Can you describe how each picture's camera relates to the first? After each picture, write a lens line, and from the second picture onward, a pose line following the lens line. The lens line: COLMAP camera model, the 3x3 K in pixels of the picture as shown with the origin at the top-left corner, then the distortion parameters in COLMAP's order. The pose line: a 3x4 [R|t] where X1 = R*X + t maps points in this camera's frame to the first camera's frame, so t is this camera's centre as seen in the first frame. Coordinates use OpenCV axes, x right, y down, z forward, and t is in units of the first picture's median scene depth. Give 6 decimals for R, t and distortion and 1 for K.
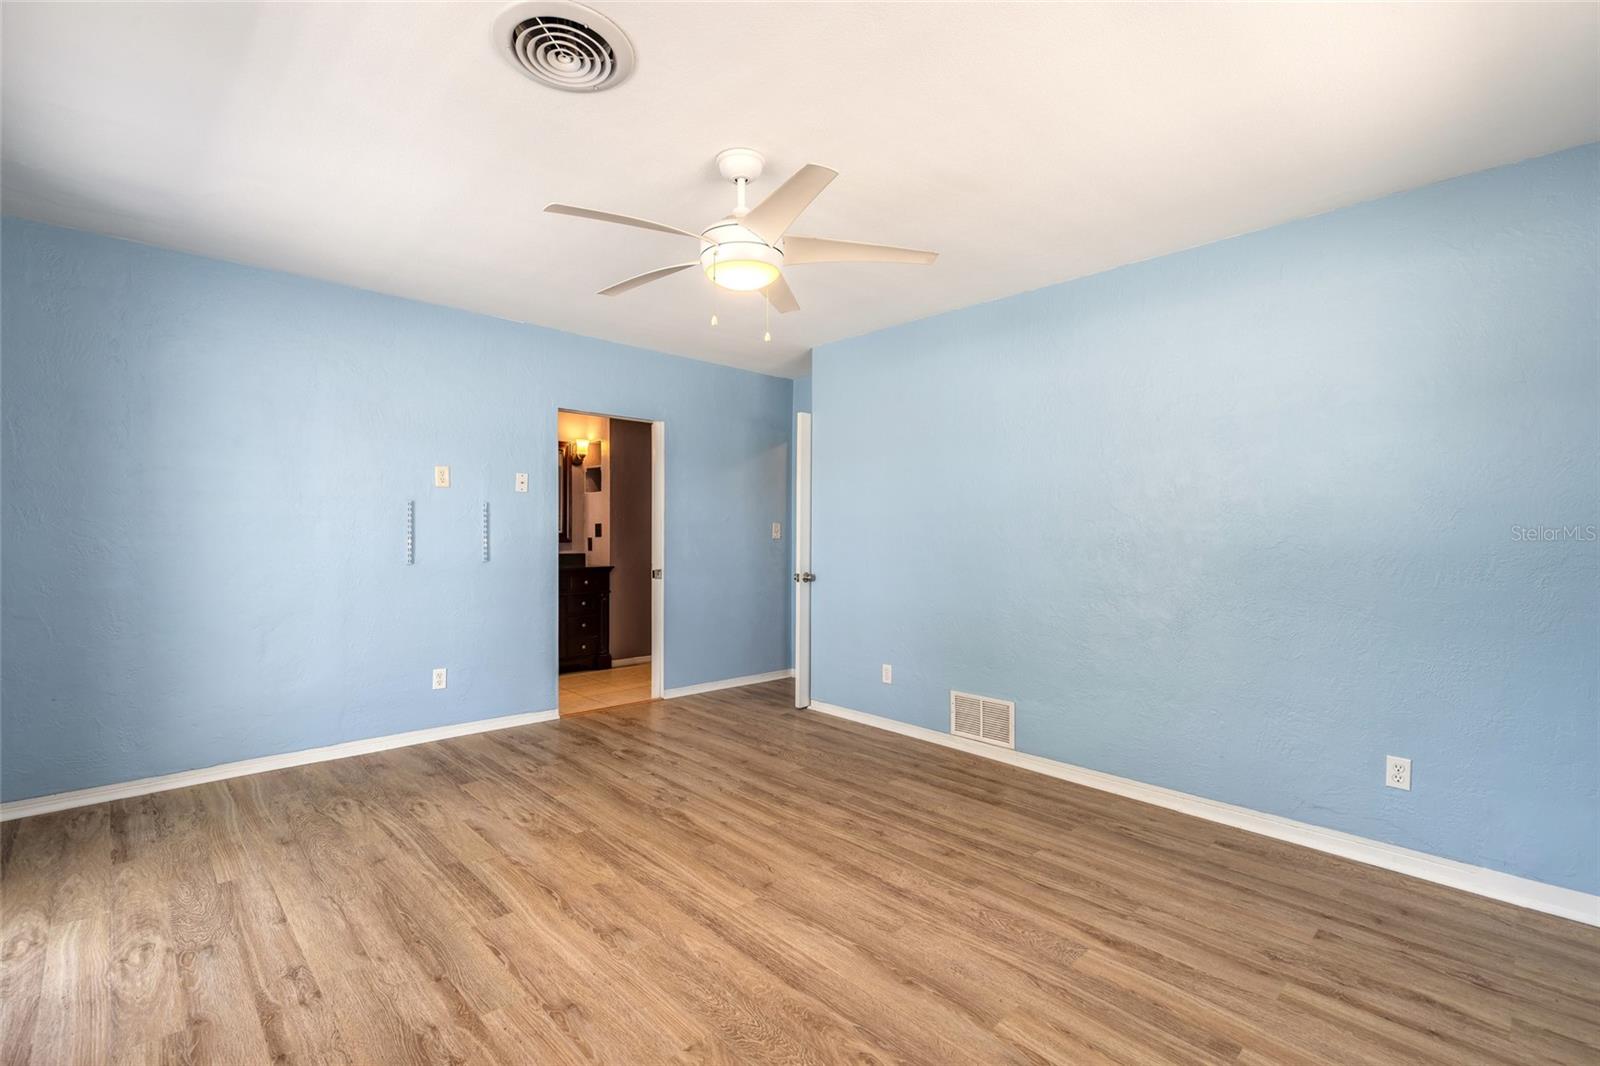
lens RADIAL K [[715.3, 0, 796.4], [0, 715.3, 537.9], [0, 0, 1]] dist [0.001761, -0.000253]
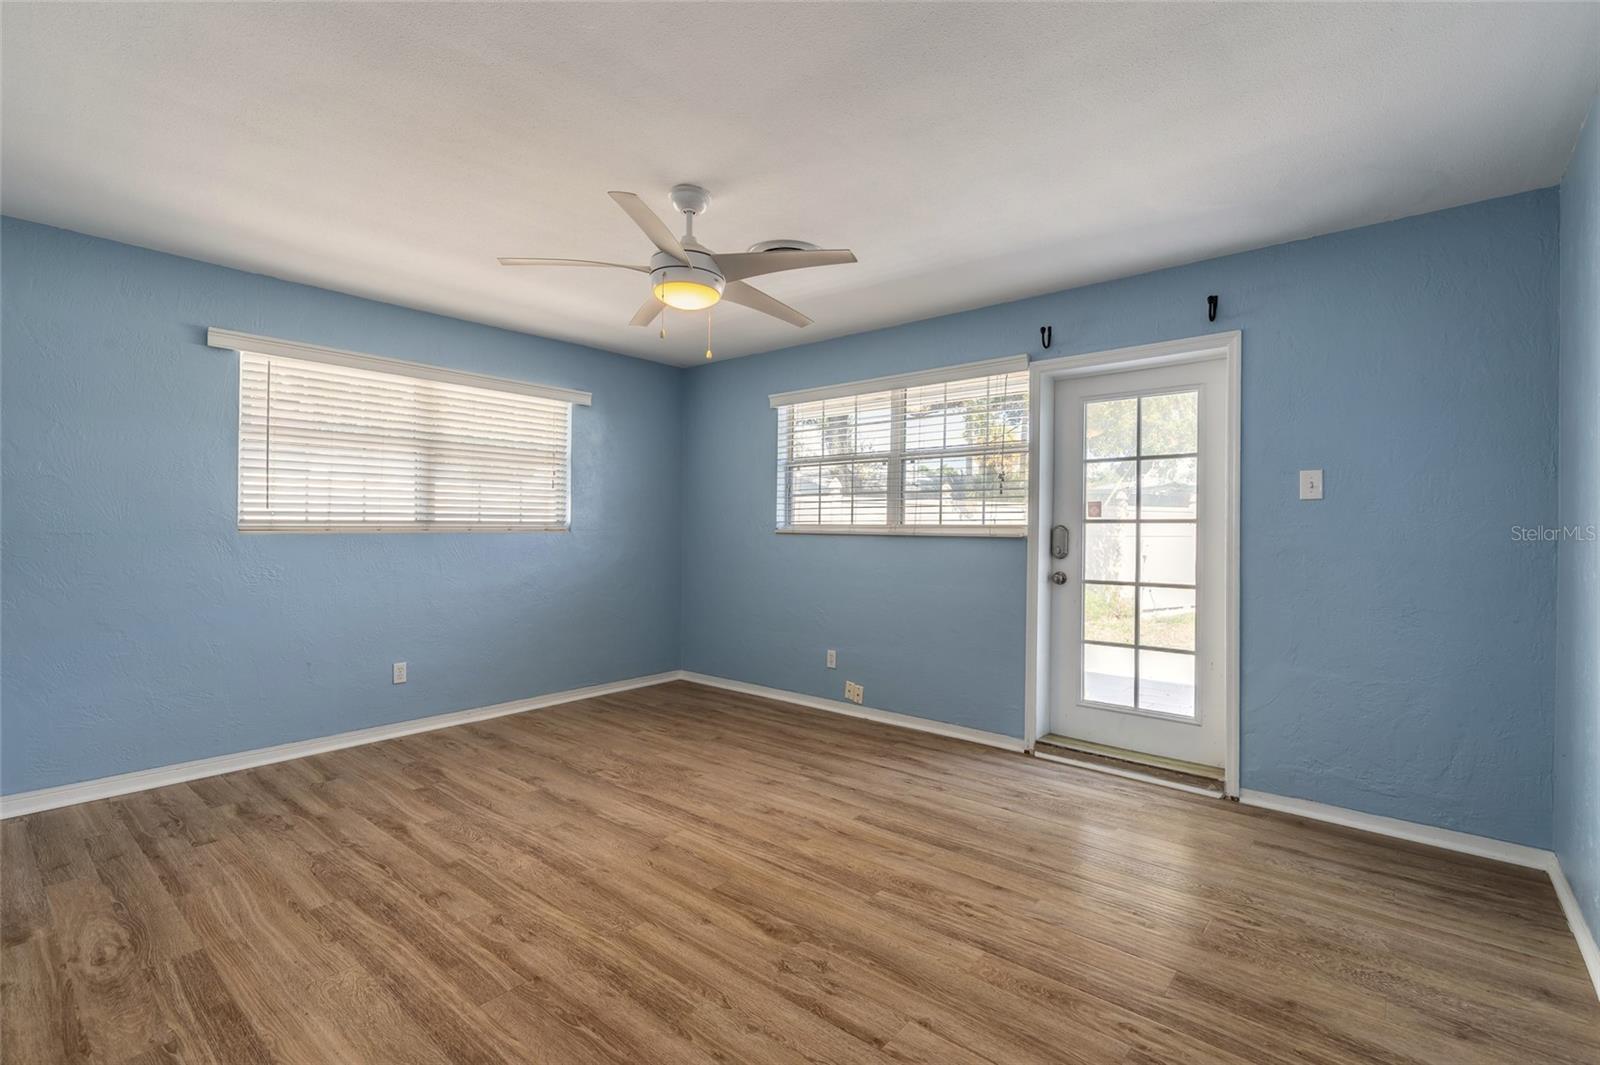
lens RADIAL K [[715.3, 0, 796.4], [0, 715.3, 537.4], [0, 0, 1]] dist [0.001761, -0.000253]
pose [[-0.994049, -0.017363, -0.107538, -0.120898], [-0.019179, 0.999690, 0.015869, -0.013718], [0.107229, 0.017837, -0.994074, 1.960099]]
